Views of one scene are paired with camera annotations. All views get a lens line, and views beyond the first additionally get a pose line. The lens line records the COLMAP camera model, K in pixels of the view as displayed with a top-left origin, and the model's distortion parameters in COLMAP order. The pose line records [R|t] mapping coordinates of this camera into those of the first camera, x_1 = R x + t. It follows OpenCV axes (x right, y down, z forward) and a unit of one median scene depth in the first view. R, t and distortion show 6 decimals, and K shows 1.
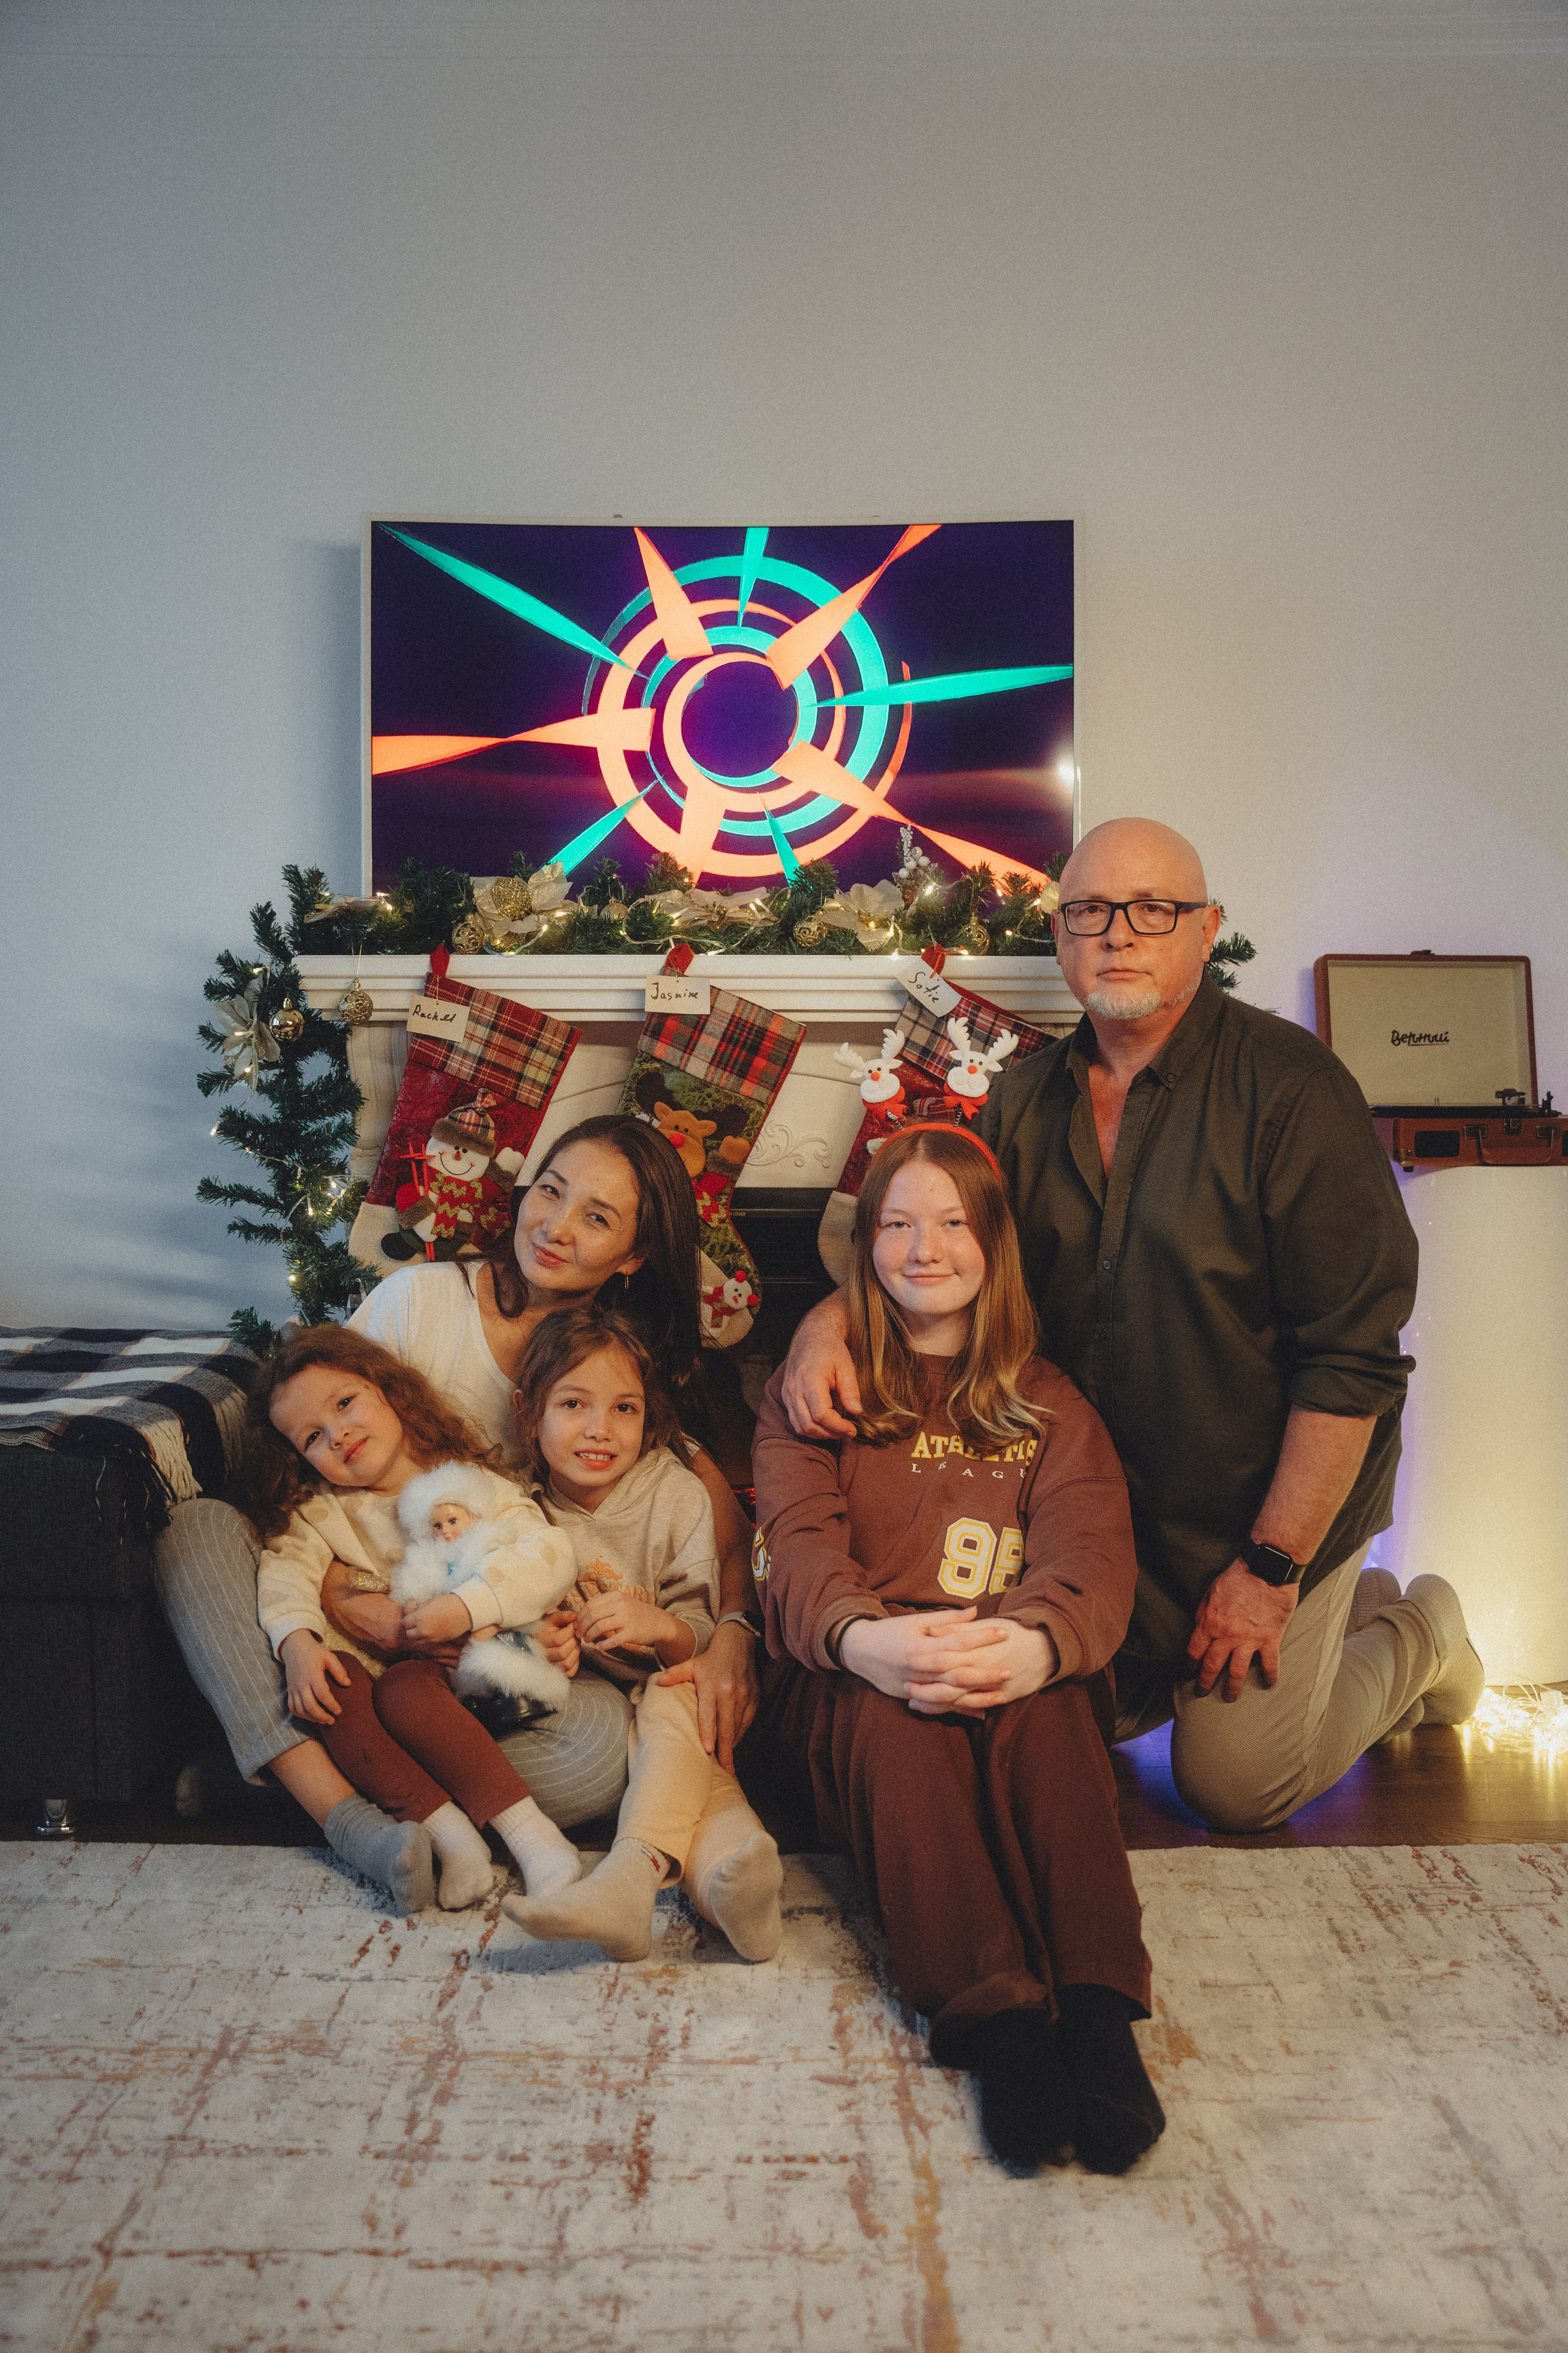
lens RADIAL K [[1877.0, 0, 789.1], [0, 1877.0, 1218.6], [0, 0, 1]] dist [-0.071438, 0.083817]
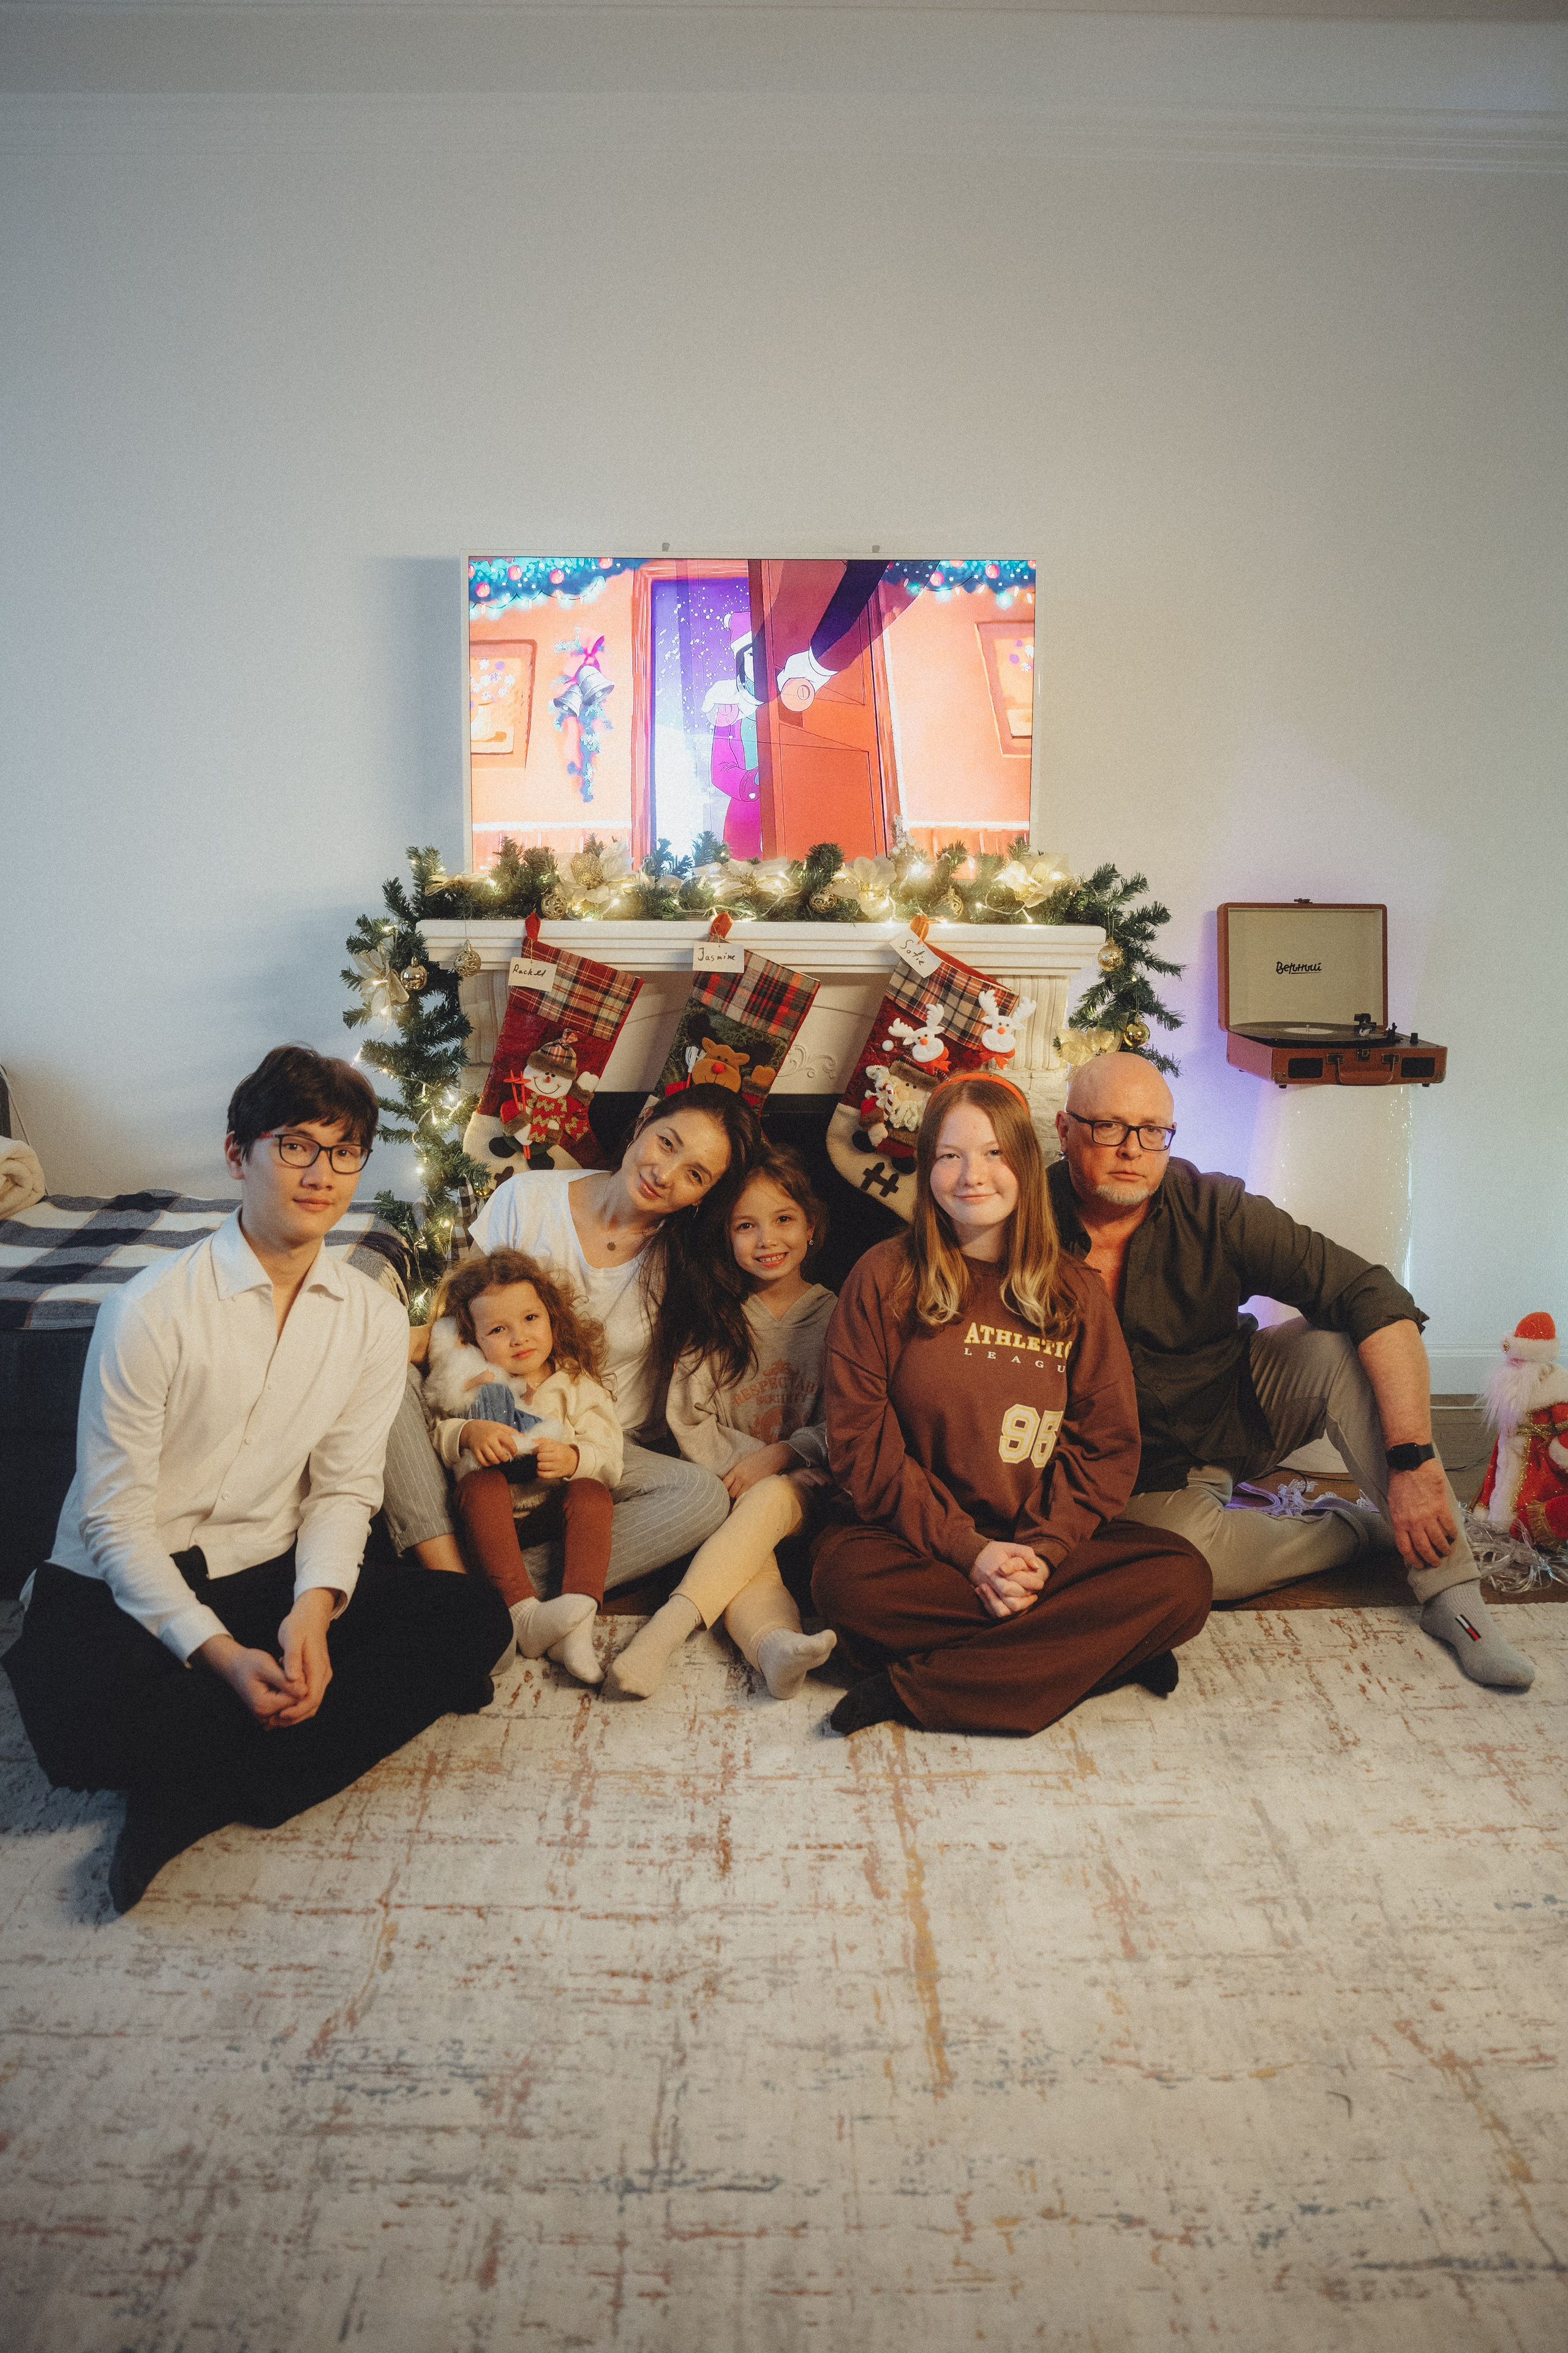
lens RADIAL K [[1644.9, 0, 784.0], [0, 1644.9, 1176.5], [0, 0, 1]] dist [-0.105848, 0.005272]
pose [[0.999952, 0.002062, 0.009539, -0.041363], [-0.003267, 0.991749, 0.128157, -0.182465], [-0.009196, -0.128182, 0.991708, -0.210200]]
